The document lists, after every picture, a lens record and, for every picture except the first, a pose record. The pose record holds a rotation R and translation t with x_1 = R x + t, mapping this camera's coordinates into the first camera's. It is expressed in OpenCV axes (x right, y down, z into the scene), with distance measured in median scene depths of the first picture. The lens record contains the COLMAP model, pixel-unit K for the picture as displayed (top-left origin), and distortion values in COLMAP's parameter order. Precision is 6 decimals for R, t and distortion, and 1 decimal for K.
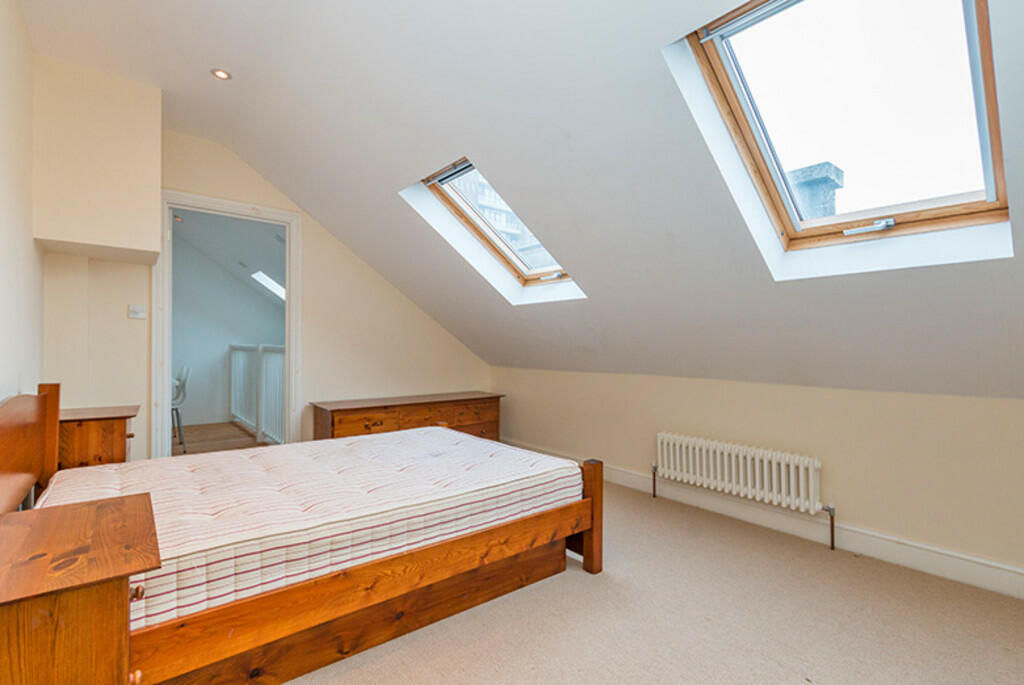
lens RADIAL K [[473.6, 0, 520.8], [0, 473.6, 341.1], [0, 0, 1]] dist [0.012929, -0.004070]
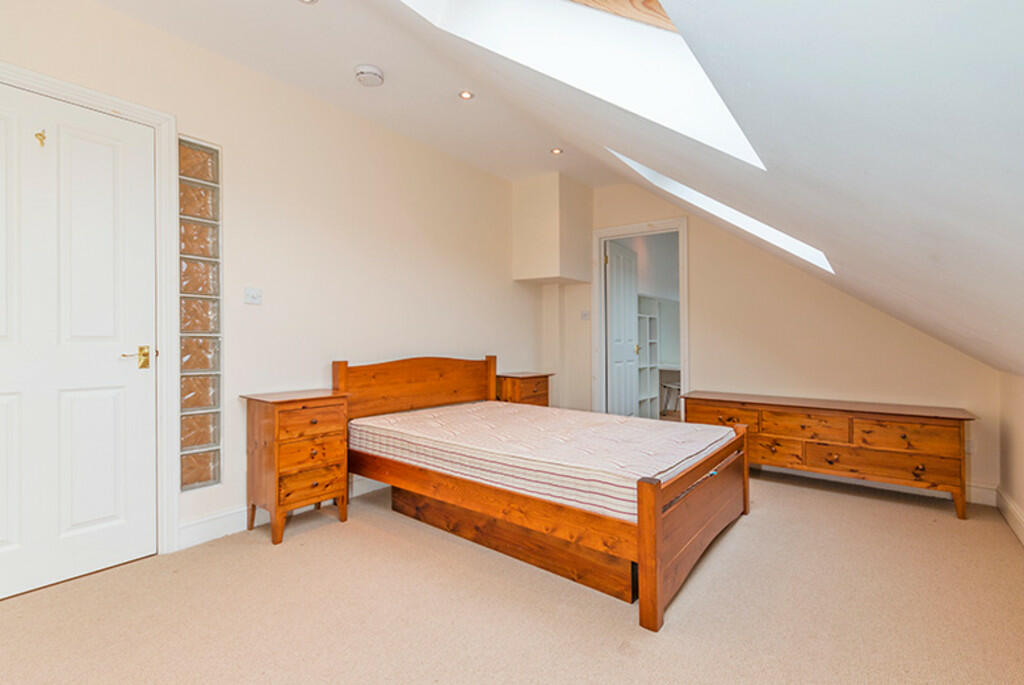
lens RADIAL K [[473.6, 0, 517.6], [0, 473.6, 340.3], [0, 0, 1]] dist [0.012929, -0.004070]
pose [[0.209549, -0.005350, -0.977783, 0.997627], [0.006073, 0.999973, -0.004170, 0.037021], [0.977779, -0.005064, 0.209576, 0.745476]]
